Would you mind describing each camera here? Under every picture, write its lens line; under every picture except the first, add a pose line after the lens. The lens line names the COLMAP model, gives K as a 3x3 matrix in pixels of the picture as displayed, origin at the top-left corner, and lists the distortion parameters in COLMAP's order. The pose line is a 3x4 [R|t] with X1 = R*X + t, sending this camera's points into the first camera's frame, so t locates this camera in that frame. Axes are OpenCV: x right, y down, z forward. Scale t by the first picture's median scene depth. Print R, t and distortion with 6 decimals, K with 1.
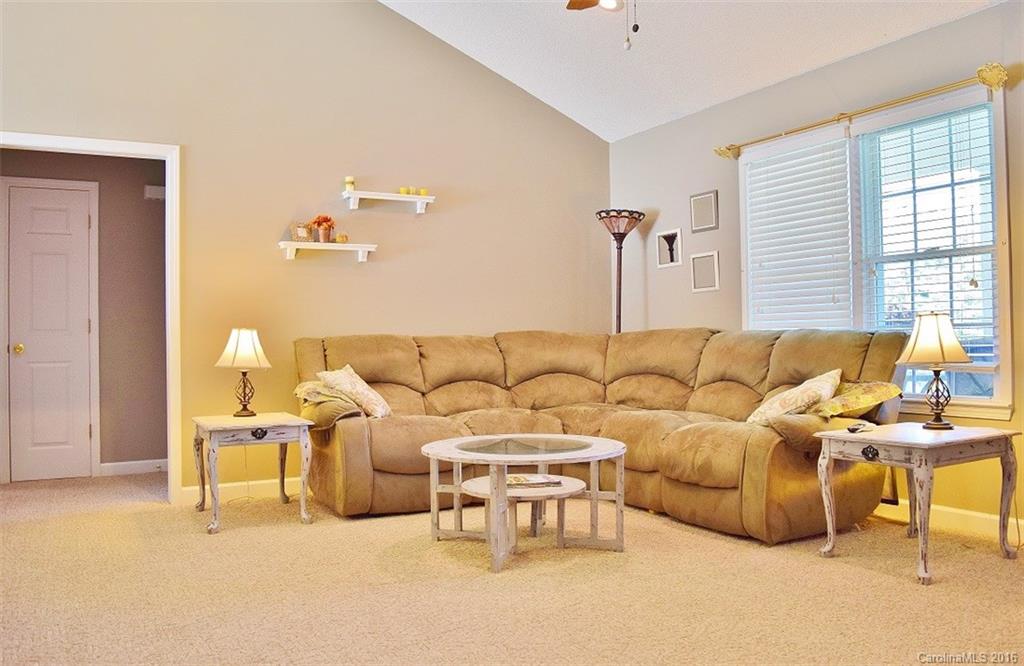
lens RADIAL K [[821.5, 0, 512.0], [0, 821.5, 333.0], [0, 0, 1]] dist [-0.079368, 0.001268]
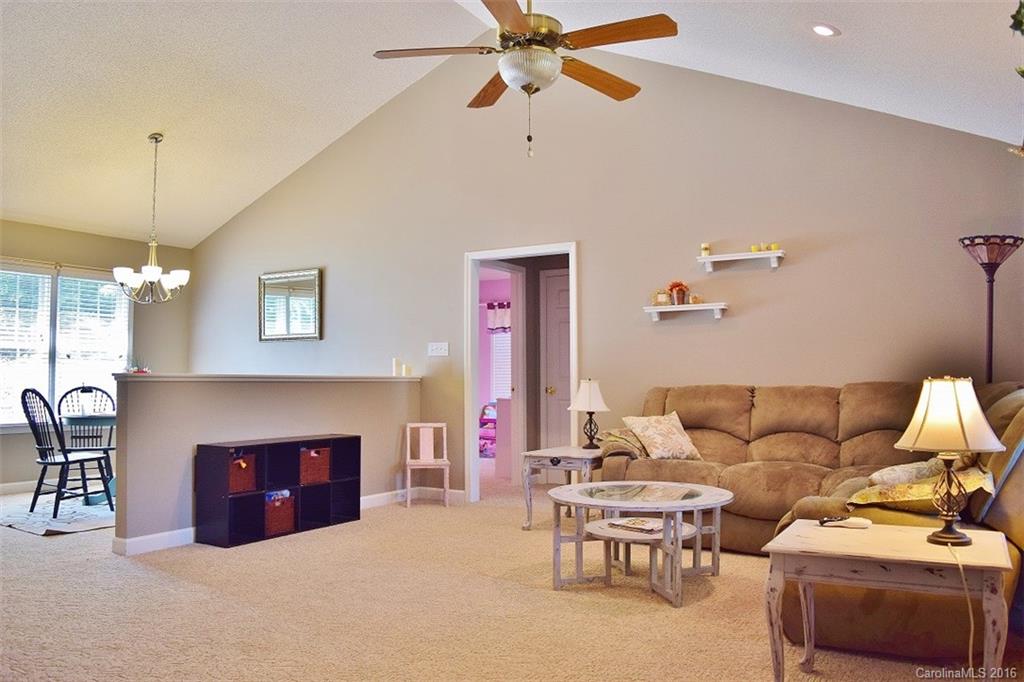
lens RADIAL K [[798.6, 0, 512.0], [0, 798.6, 341.0], [0, 0, 1]] dist [-0.071423, -0.000456]
pose [[0.522678, -0.032666, -0.851904, 0.616100], [0.005151, 0.999368, -0.035160, -0.021268], [0.852514, 0.013989, 0.522516, 0.212789]]
